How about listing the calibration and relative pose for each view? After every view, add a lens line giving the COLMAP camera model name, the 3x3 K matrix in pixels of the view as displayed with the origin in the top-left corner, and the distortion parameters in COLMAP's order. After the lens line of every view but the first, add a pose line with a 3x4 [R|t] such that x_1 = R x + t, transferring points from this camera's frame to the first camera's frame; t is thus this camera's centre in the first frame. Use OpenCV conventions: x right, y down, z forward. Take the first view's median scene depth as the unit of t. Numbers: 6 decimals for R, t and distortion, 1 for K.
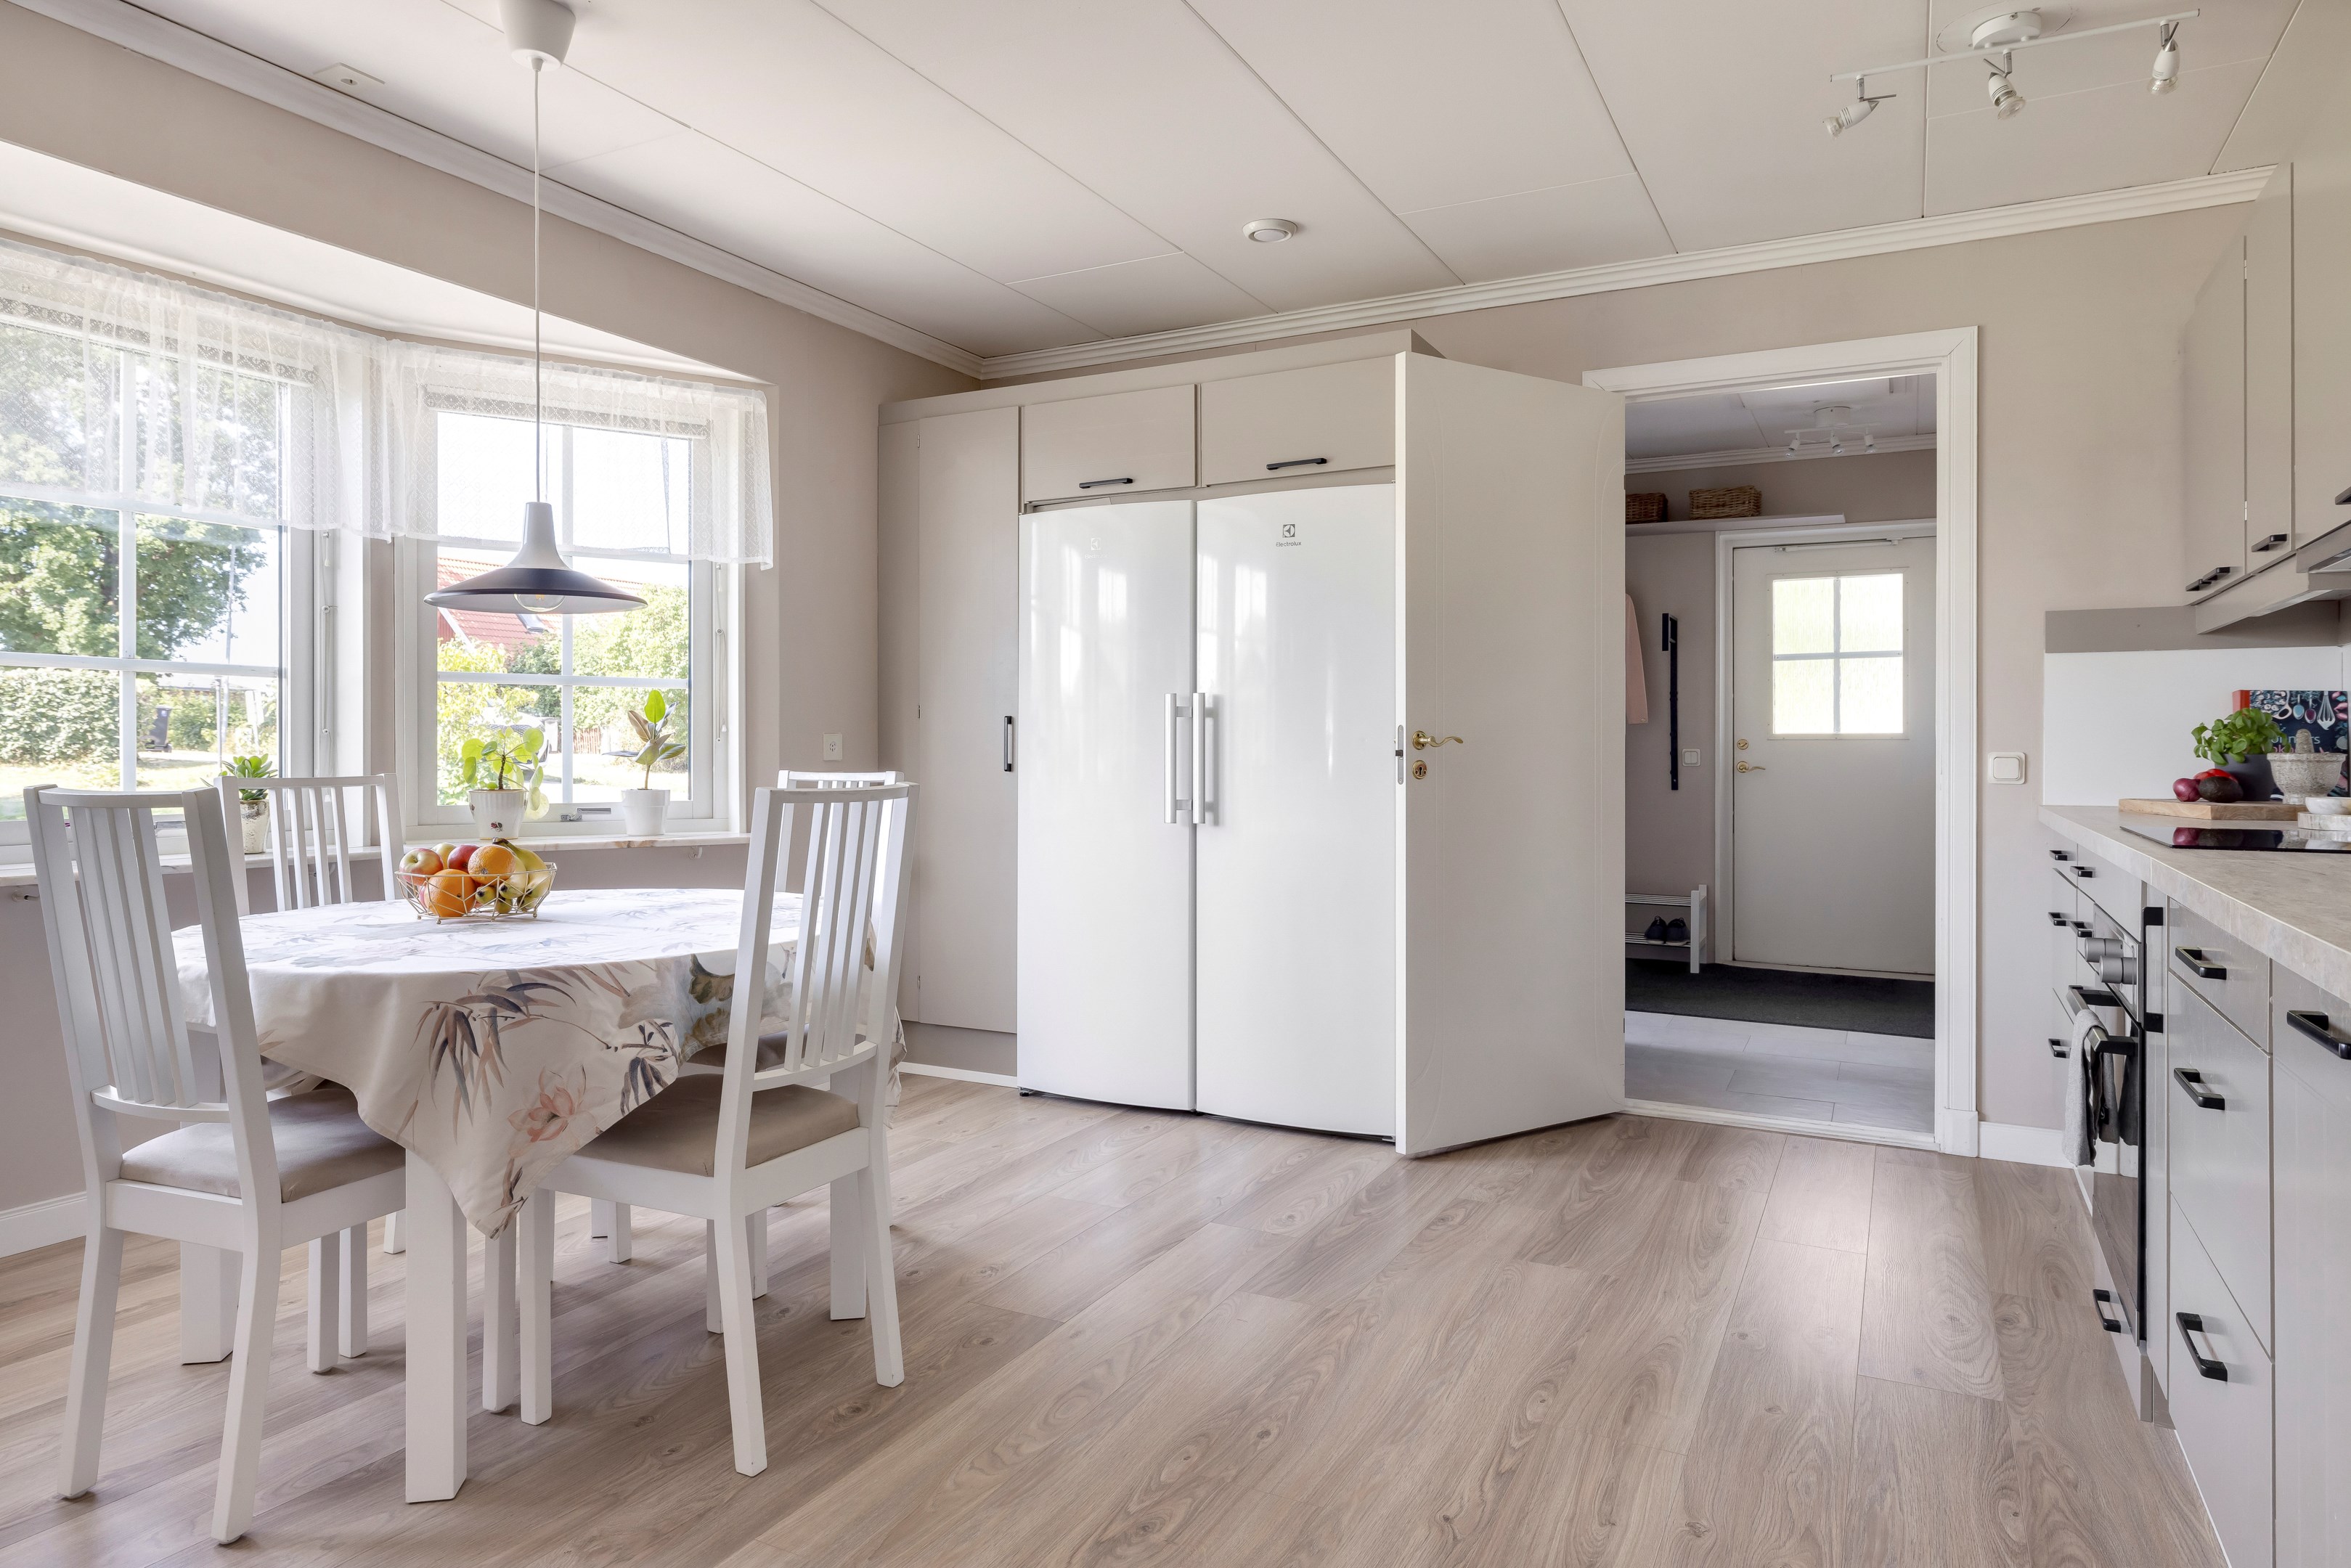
lens RADIAL K [[1408.5, 0, 1211.9], [0, 1408.5, 737.7], [0, 0, 1]] dist [-0.003143, 0.002883]
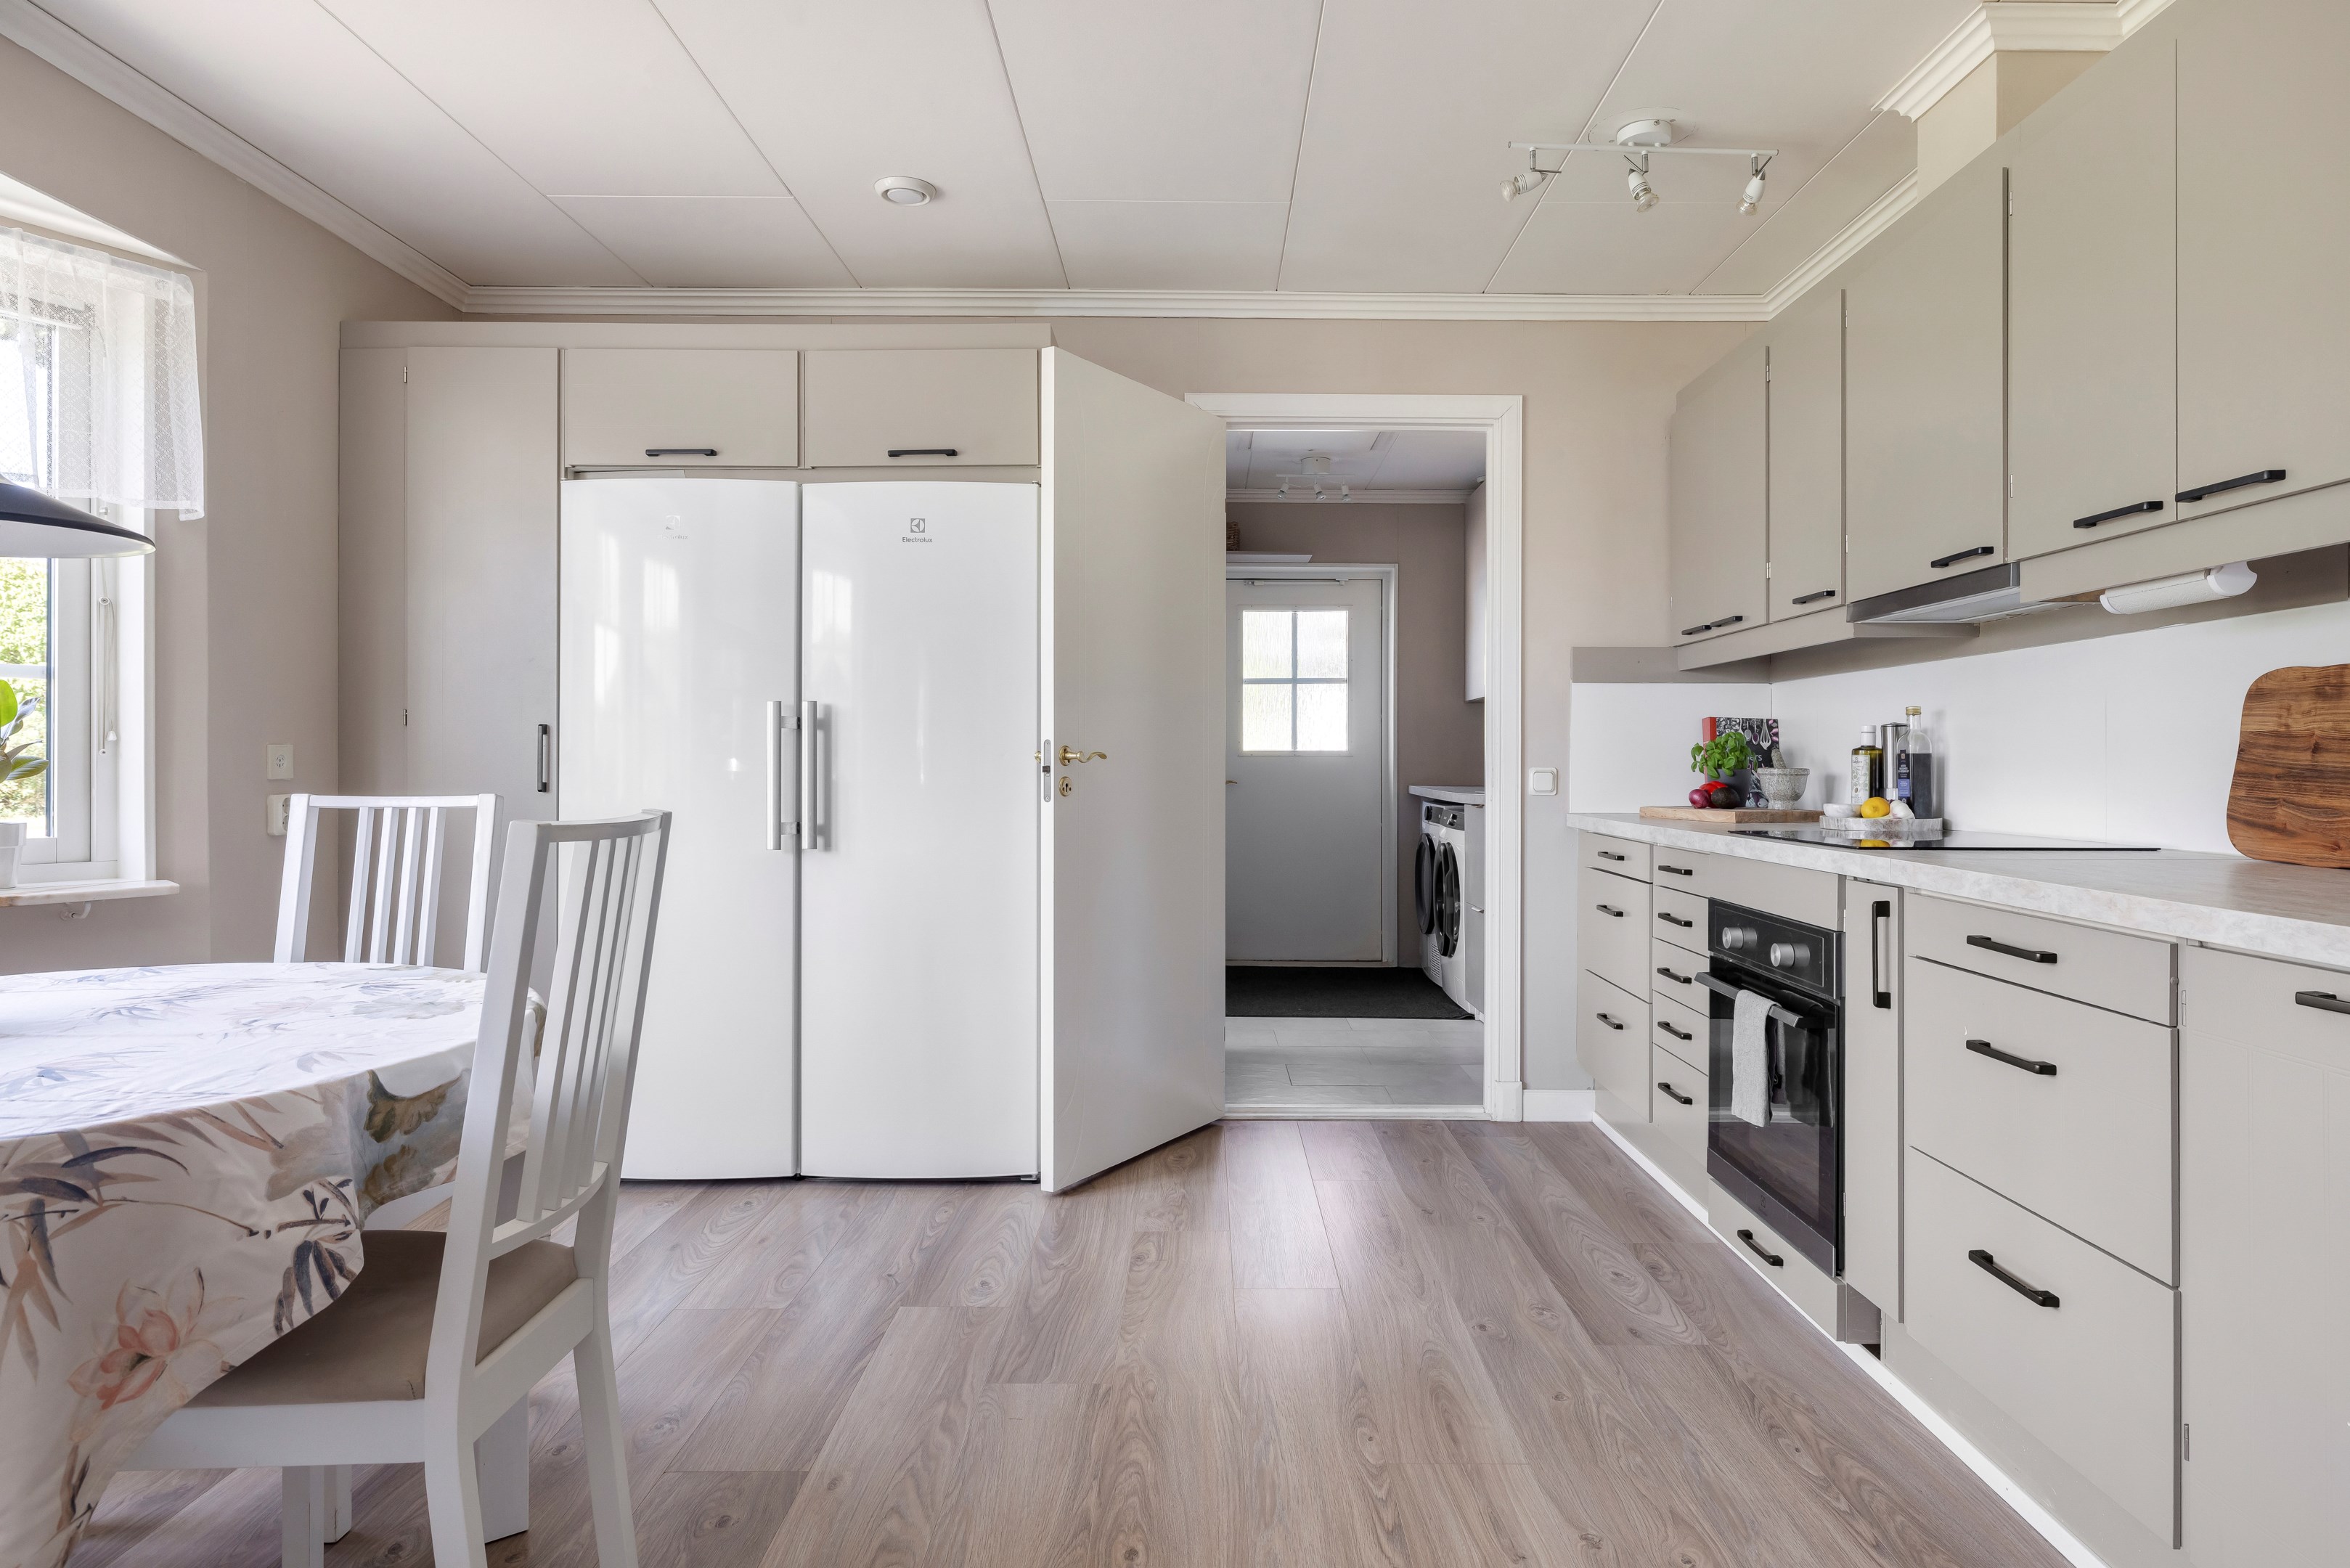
lens RADIAL K [[1338.9, 0, 1202.2], [0, 1338.9, 752.7], [0, 0, 1]] dist [0.003366, -0.001291]
pose [[0.887496, 0.004327, 0.460794, -0.229830], [-0.004133, 0.999990, -0.001429, 0.001080], [-0.460796, -0.000637, 0.887506, 0.184357]]
